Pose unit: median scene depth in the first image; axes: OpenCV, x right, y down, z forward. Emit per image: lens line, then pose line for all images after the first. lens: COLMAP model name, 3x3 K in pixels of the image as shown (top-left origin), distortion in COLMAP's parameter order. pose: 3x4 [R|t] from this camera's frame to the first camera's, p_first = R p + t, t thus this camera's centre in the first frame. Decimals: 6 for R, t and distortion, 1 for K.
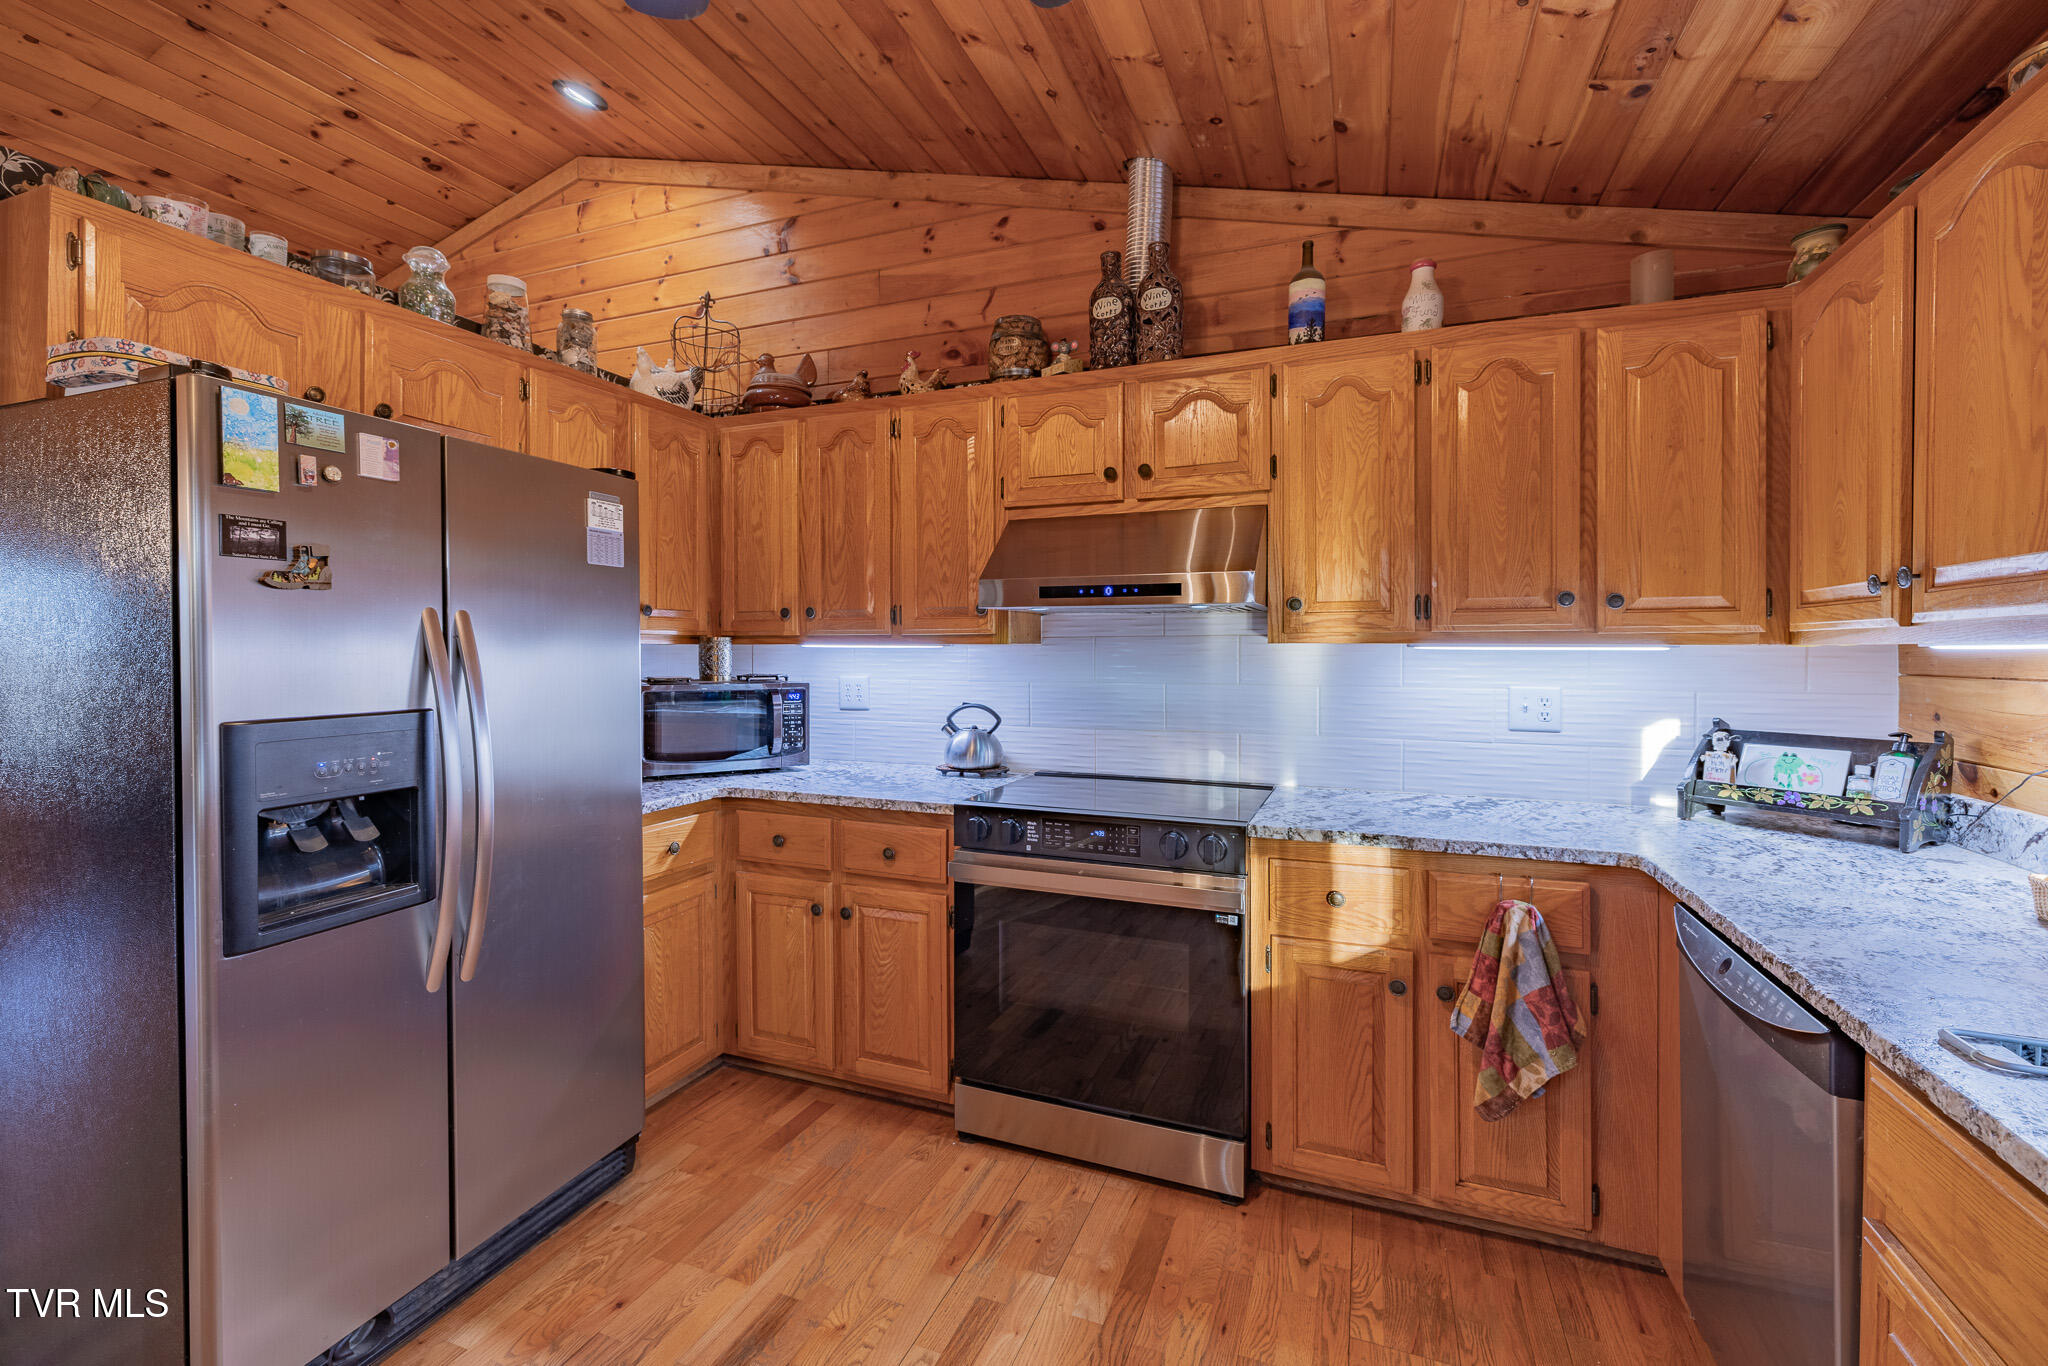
lens RADIAL K [[852.2, 0, 1016.9], [0, 852.2, 664.9], [0, 0, 1]] dist [-0.001206, -0.000096]
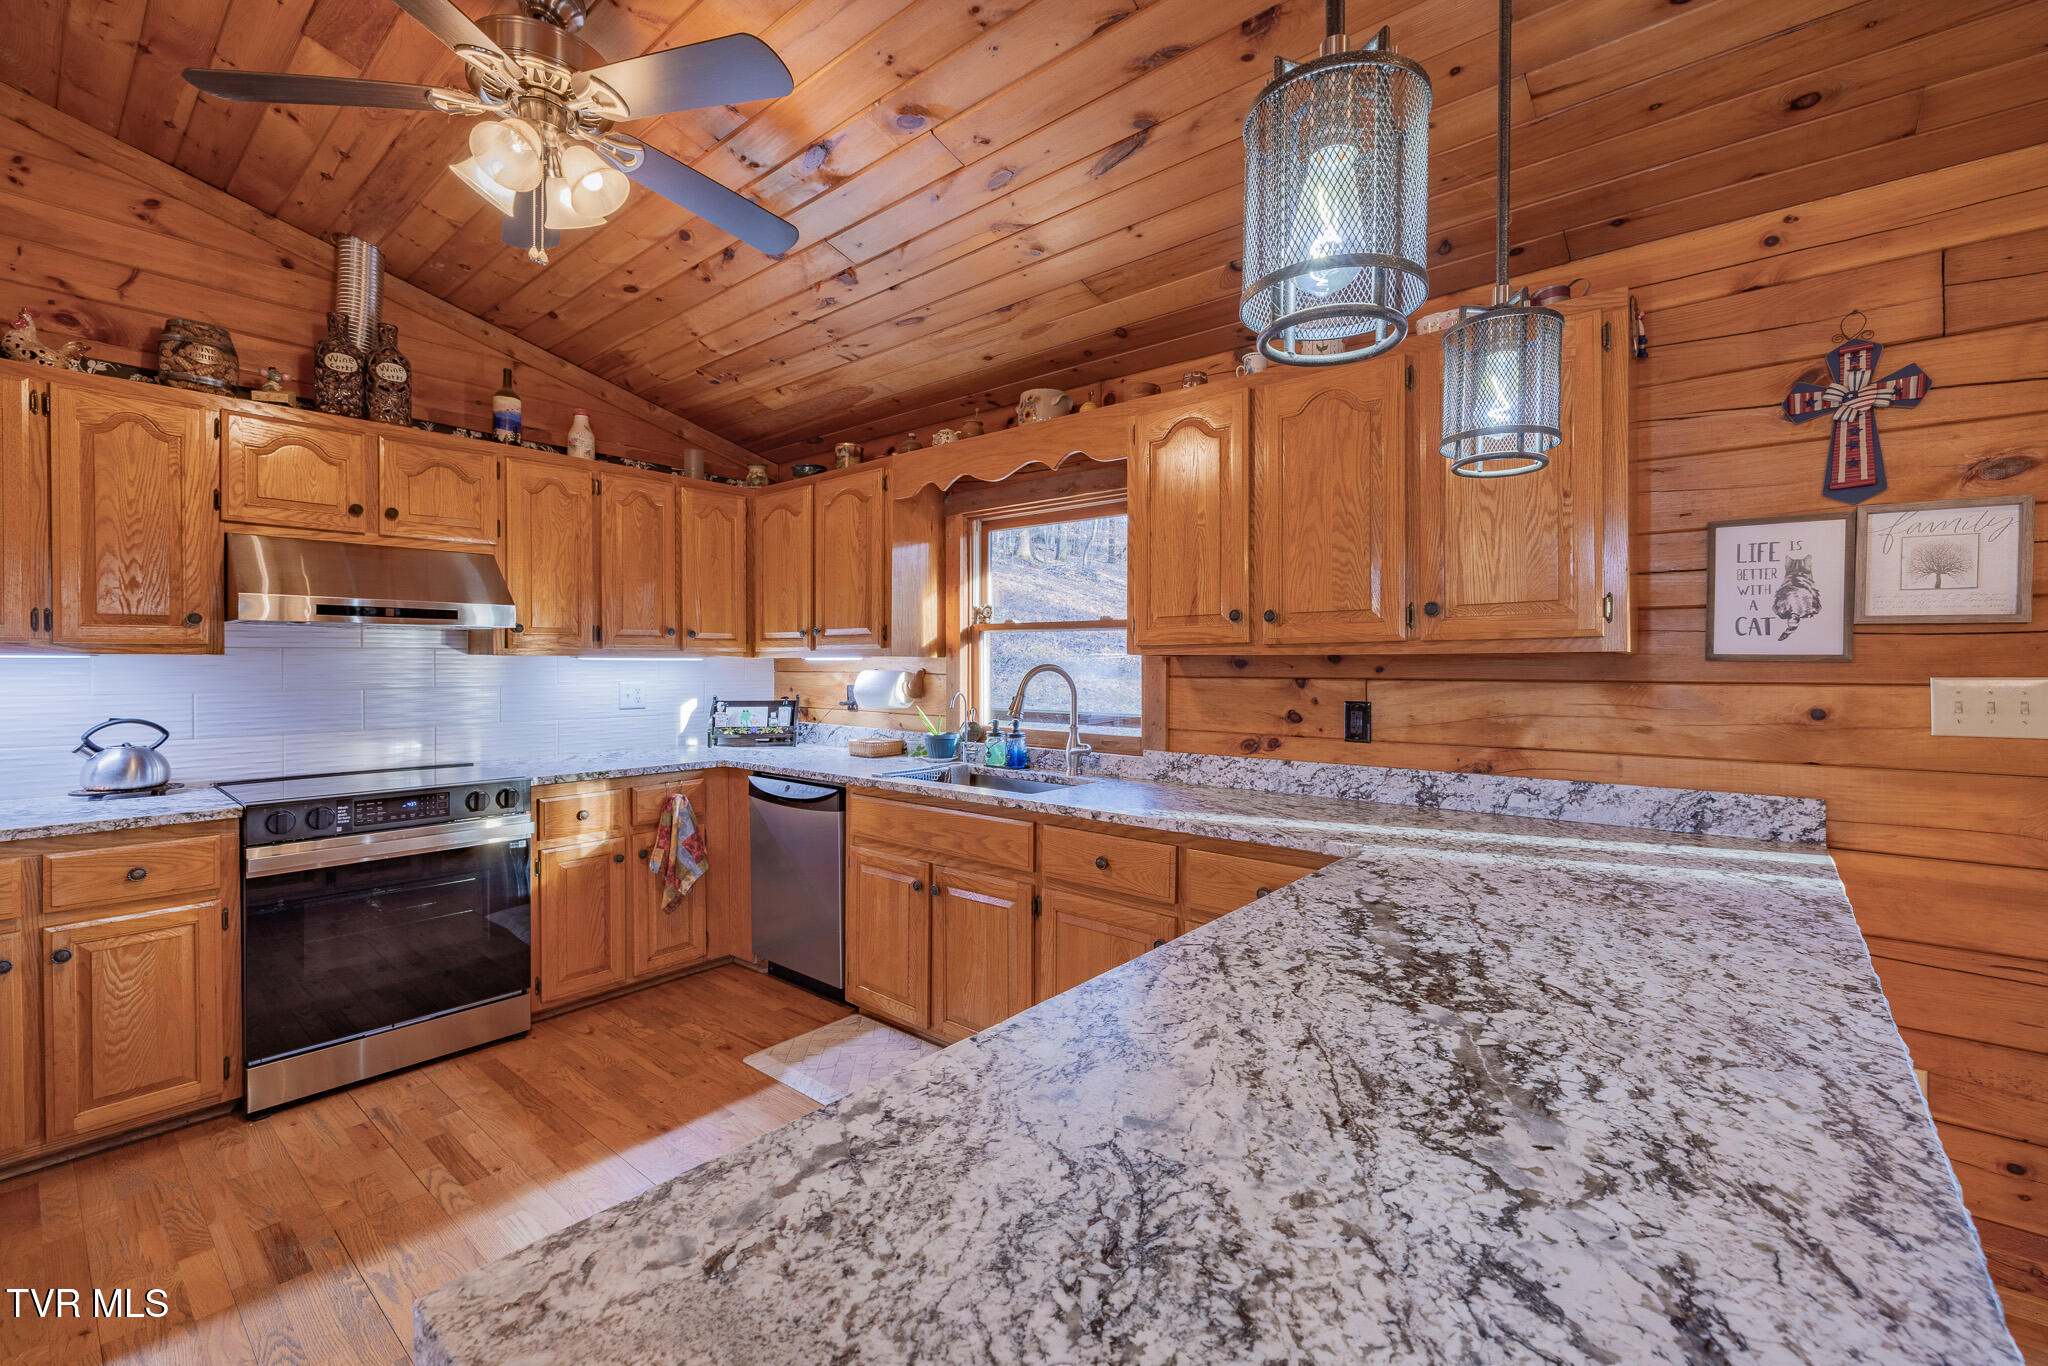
lens RADIAL K [[871.0, 0, 1020.5], [0, 871.0, 660.7], [0, 0, 1]] dist [-0.002594, -0.000277]
pose [[0.304276, -0.002156, 0.952581, -0.865230], [0.013789, 0.999903, -0.002141, -0.001641], [-0.952484, 0.013786, 0.304276, -0.266337]]
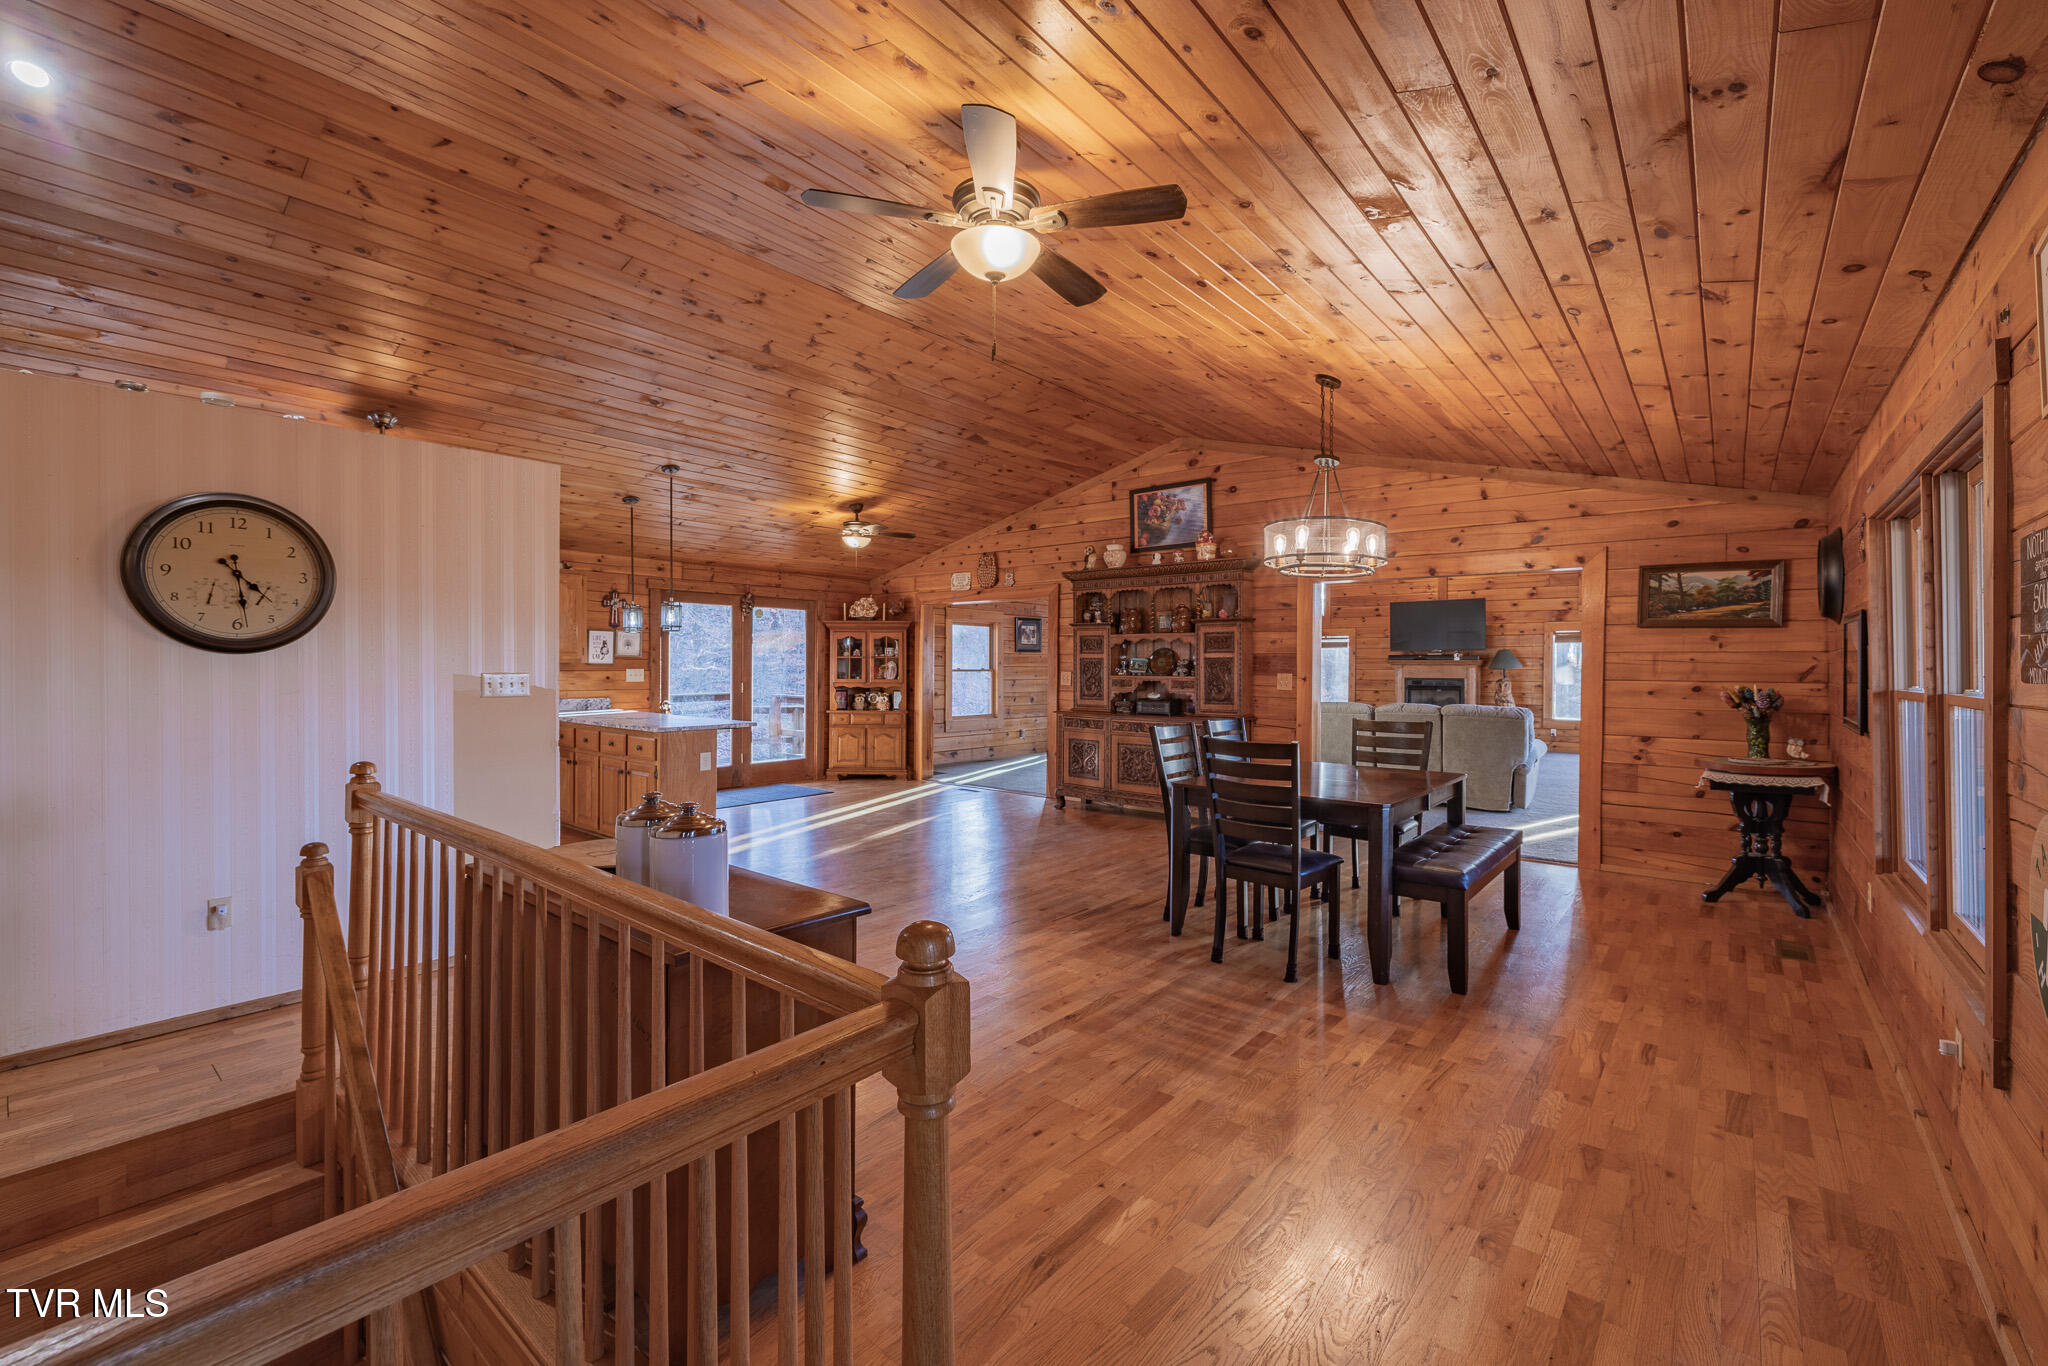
lens RADIAL K [[852.2, 0, 1016.9], [0, 852.2, 664.9], [0, 0, 1]] dist [-0.001206, -0.000096]
pose [[-0.952405, -0.008444, 0.304717, -2.547100], [-0.004071, 0.999879, 0.014984, -0.054339], [-0.304807, 0.013030, -0.952325, 2.166792]]
